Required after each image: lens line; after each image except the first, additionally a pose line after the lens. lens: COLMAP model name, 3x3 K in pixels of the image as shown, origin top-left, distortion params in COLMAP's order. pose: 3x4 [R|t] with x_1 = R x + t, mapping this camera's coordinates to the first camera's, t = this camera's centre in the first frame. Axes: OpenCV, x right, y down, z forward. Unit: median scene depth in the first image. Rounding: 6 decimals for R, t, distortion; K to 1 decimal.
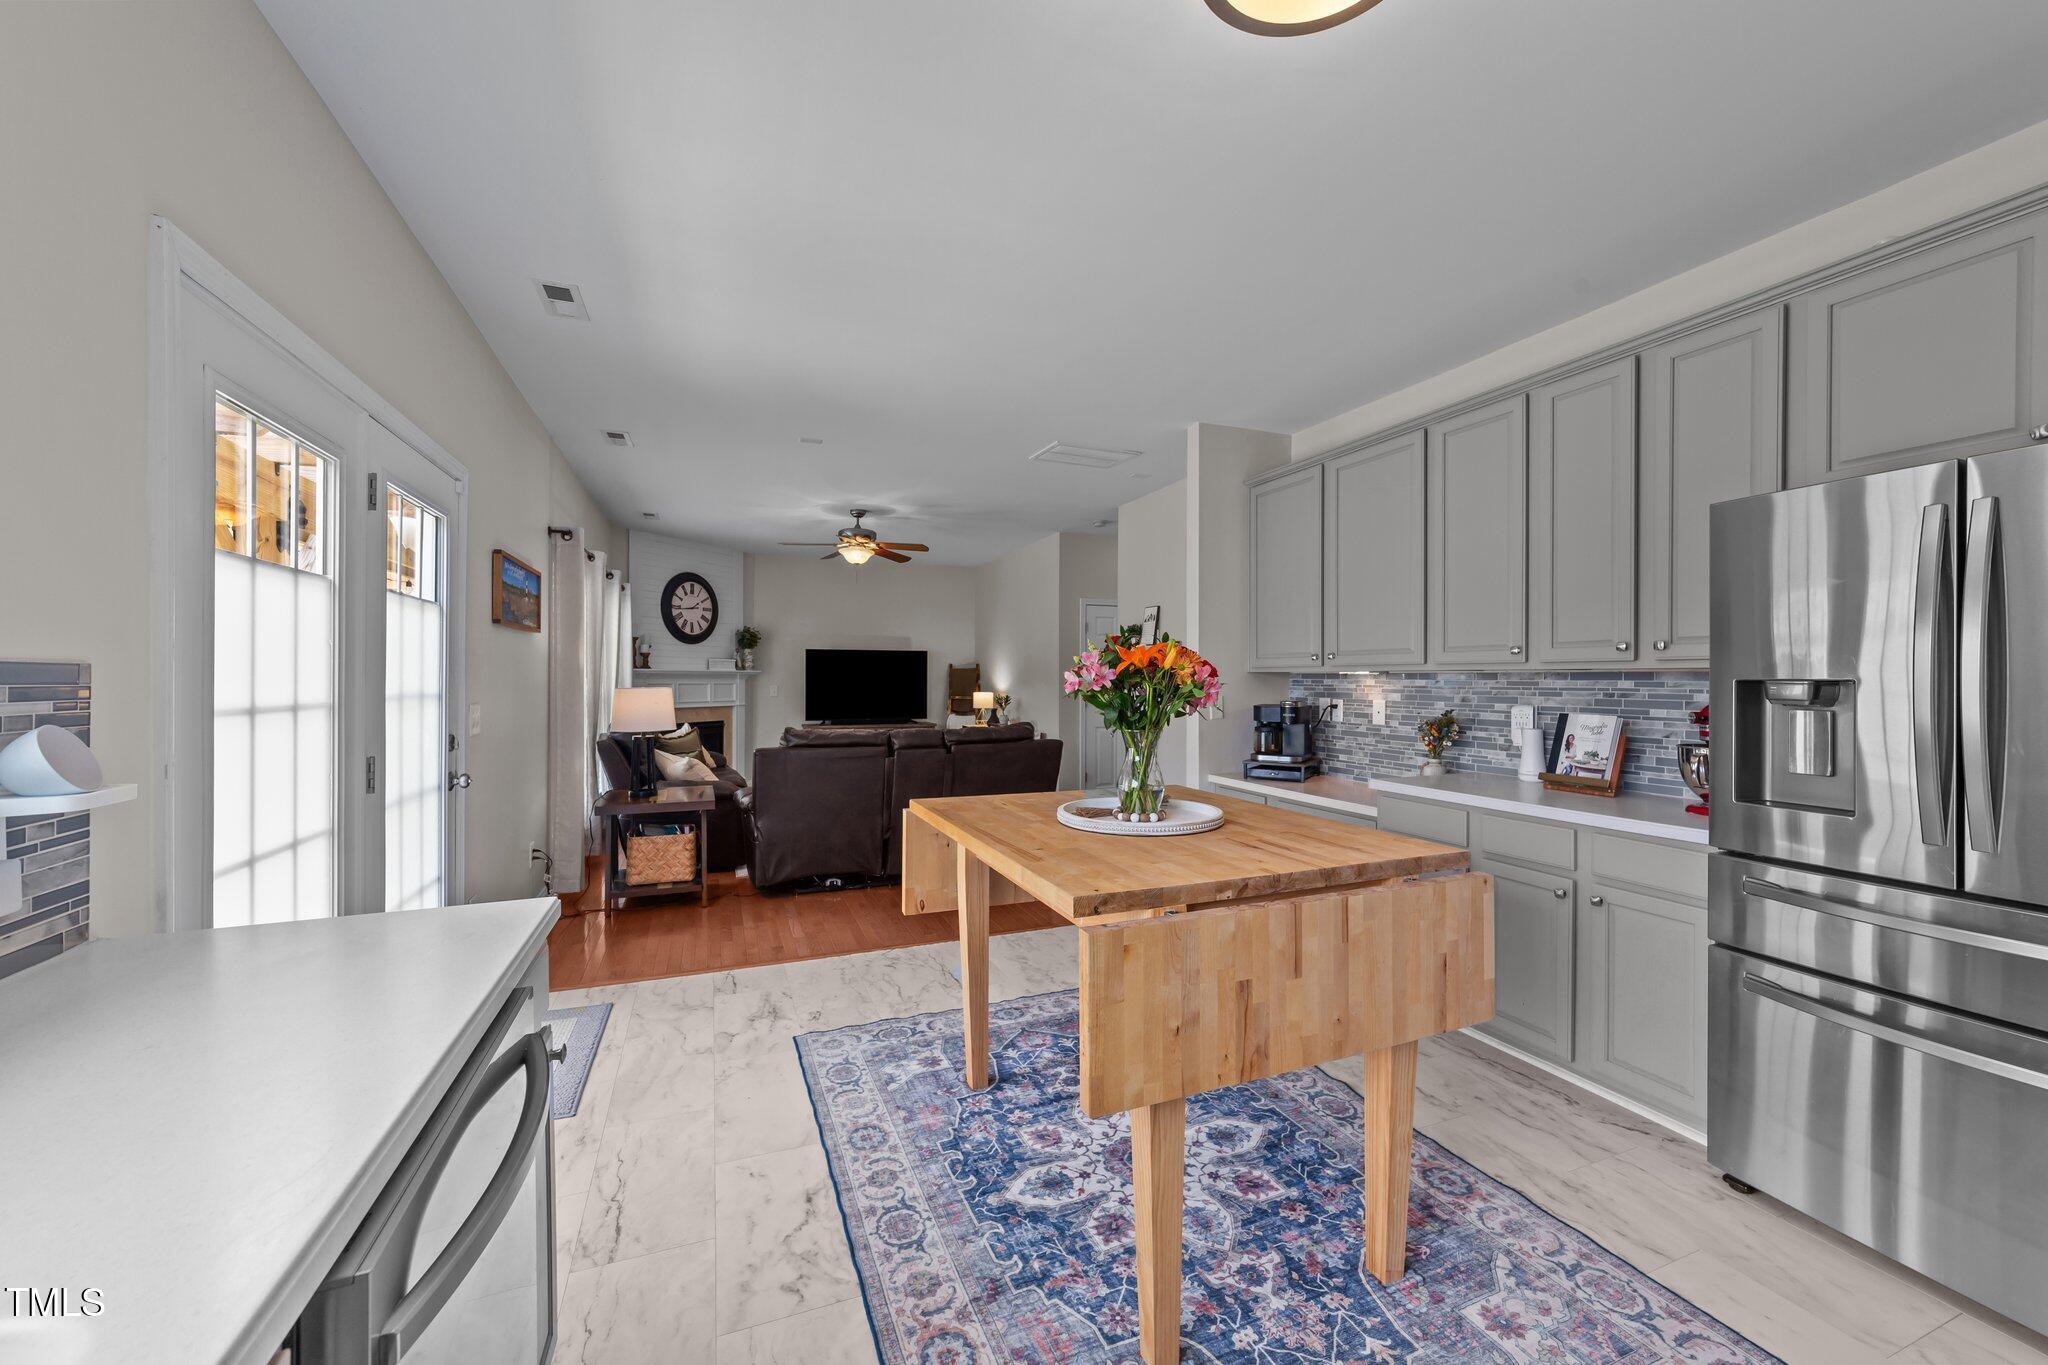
lens RADIAL K [[787.7, 0, 1031.8], [0, 787.7, 678.0], [0, 0, 1]] dist [-0.011177, 0.005704]
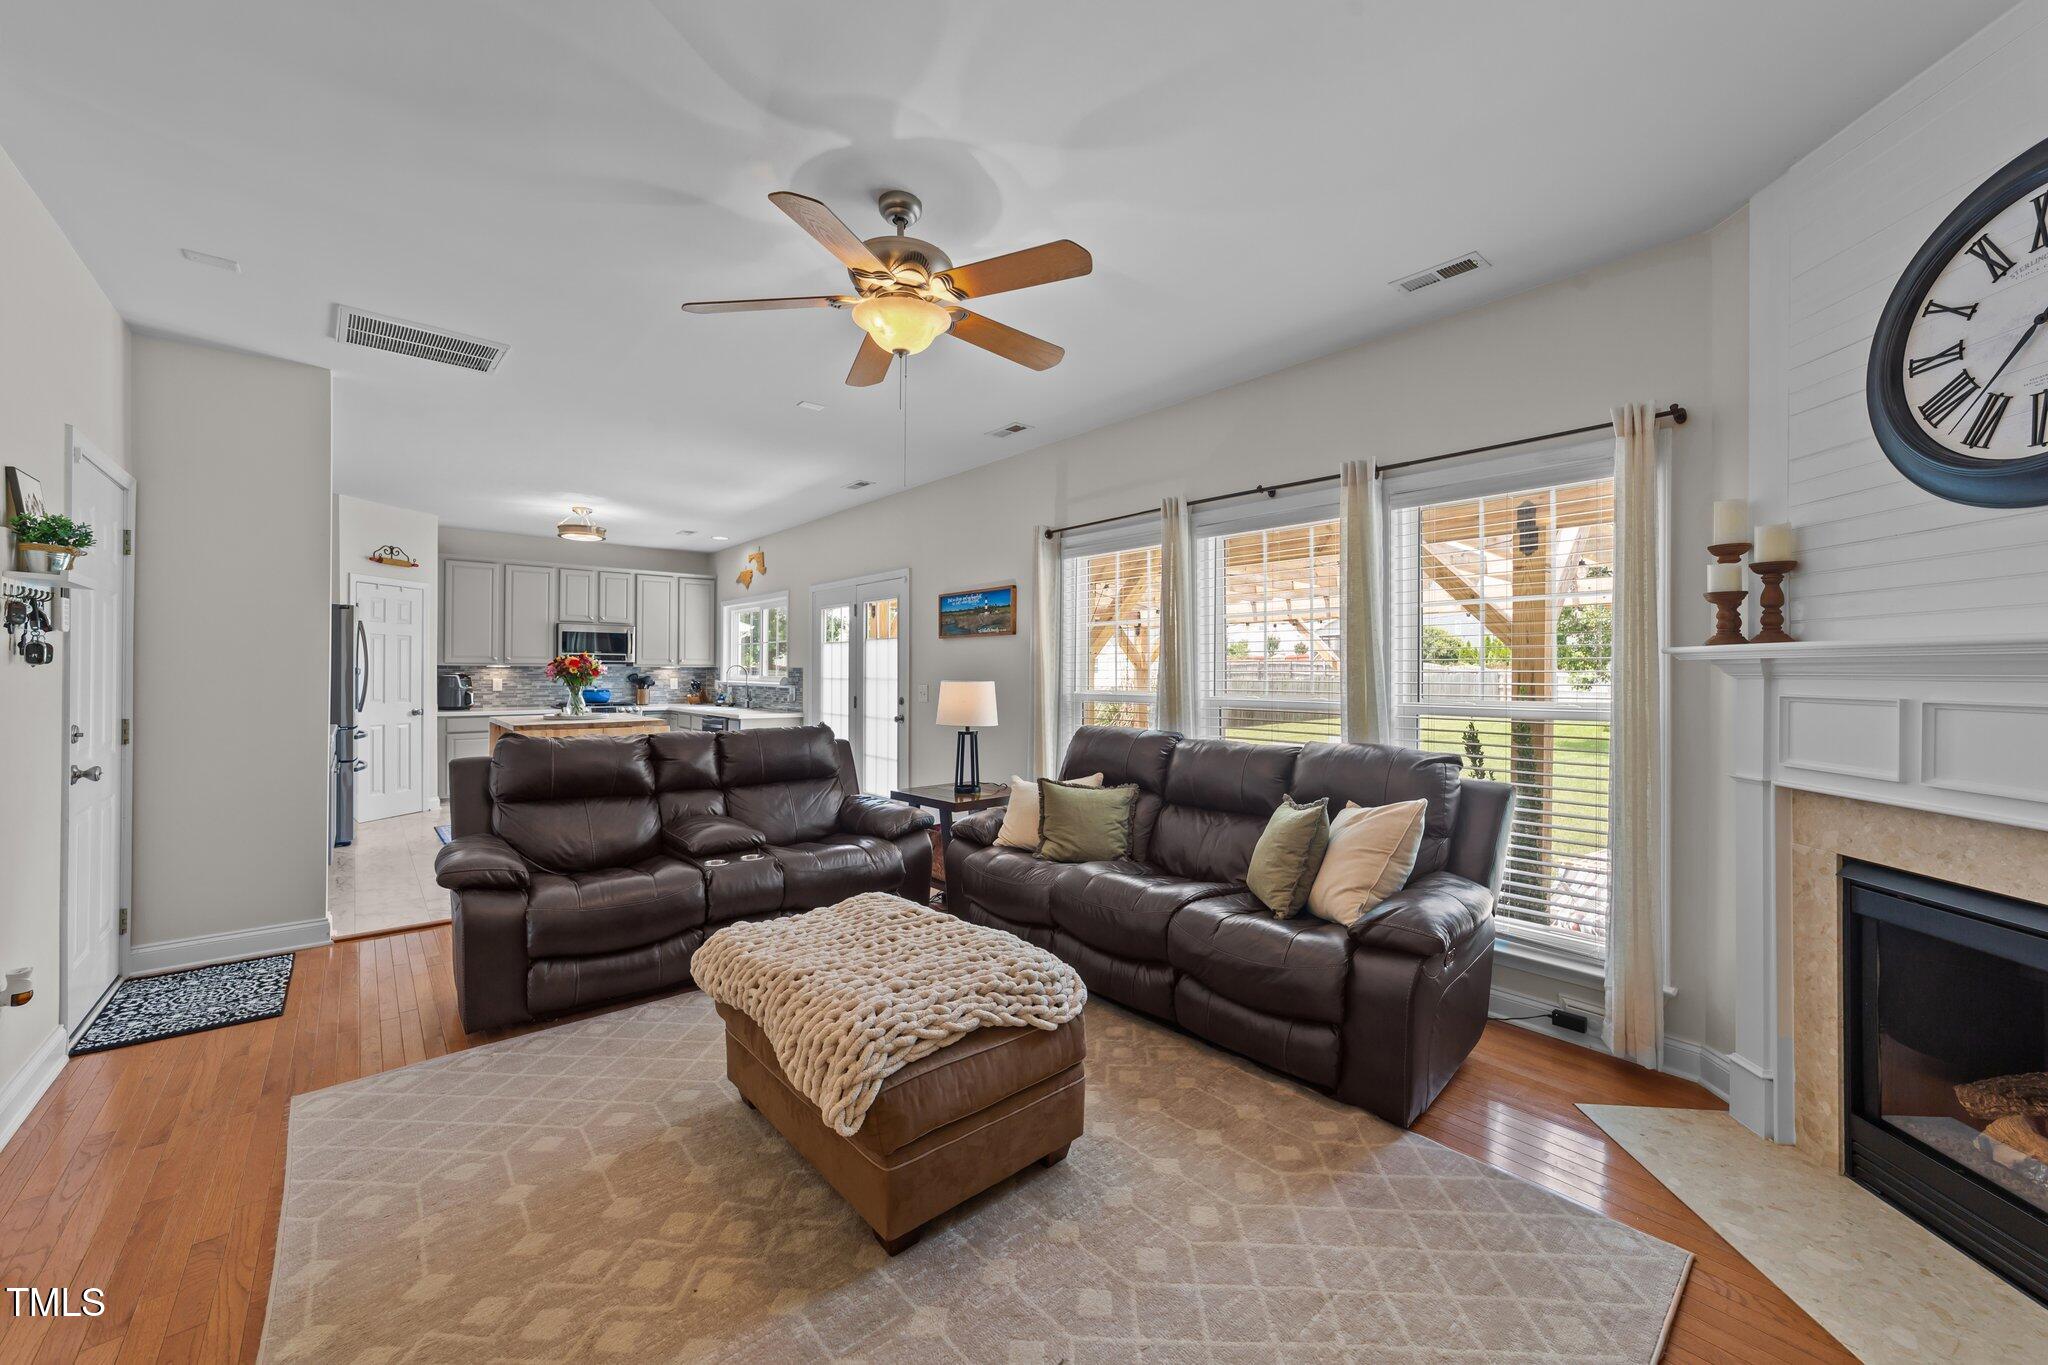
lens RADIAL K [[787.7, 0, 1027.6], [0, 787.7, 670.0], [0, 0, 1]] dist [-0.011177, 0.005704]
pose [[-0.948068, -0.007009, -0.317989, -0.426750], [-0.006672, 0.999975, -0.002149, -0.000282], [0.317996, 0.000084, -0.948092, 3.545038]]
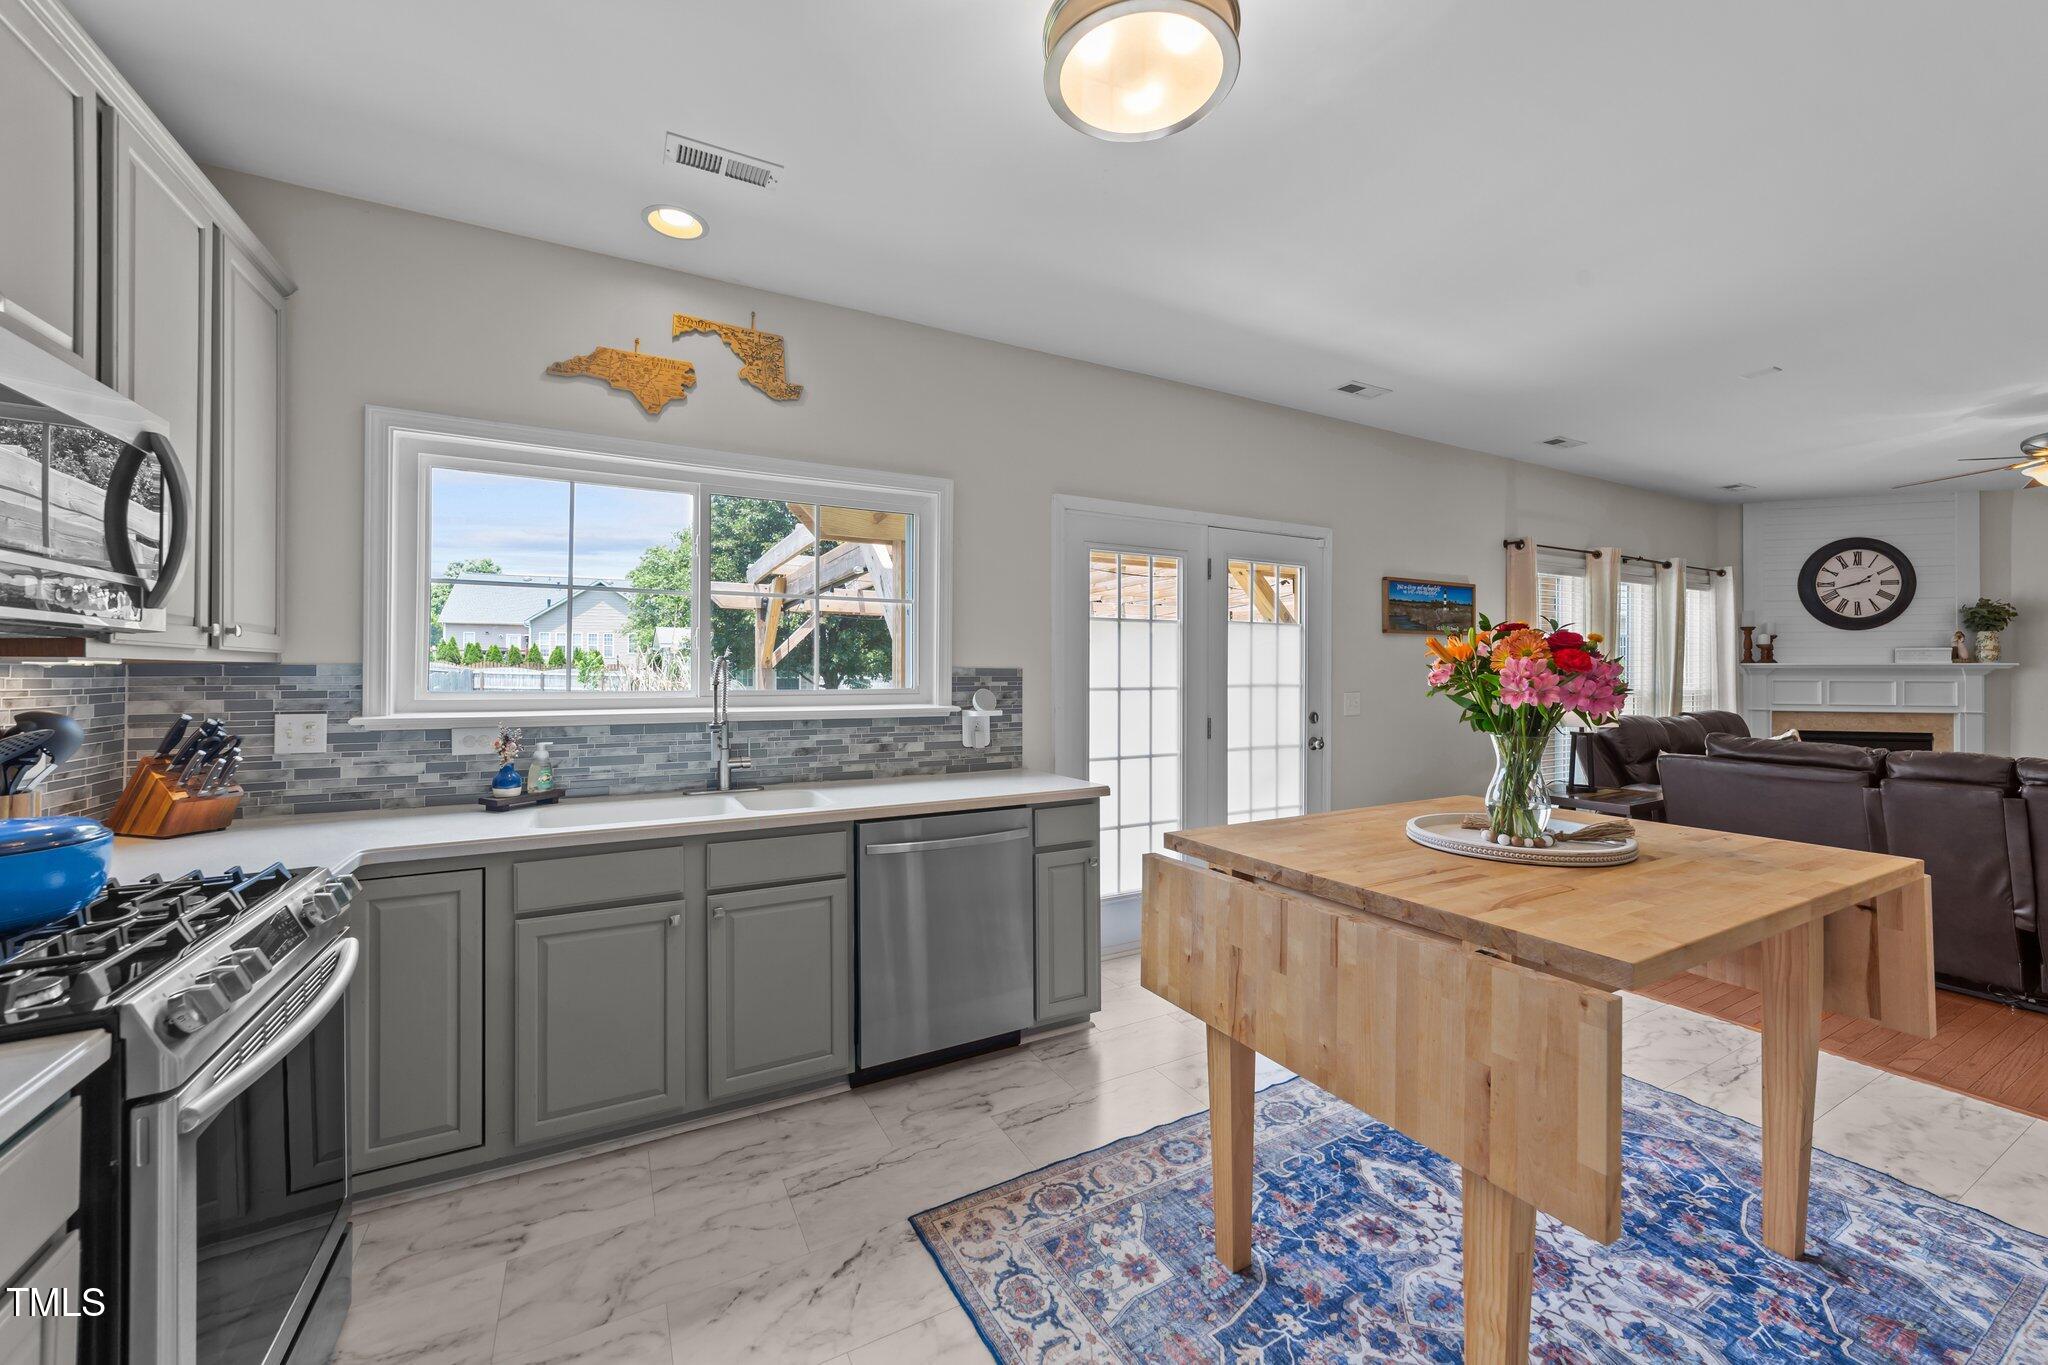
lens RADIAL K [[787.7, 0, 1029.3], [0, 787.7, 668.1], [0, 0, 1]] dist [-0.011177, 0.005704]
pose [[0.117272, -0.008629, -0.993062, 0.754894], [0.000282, 0.999962, -0.008656, 0.001935], [0.993100, 0.000735, 0.117270, 0.330141]]
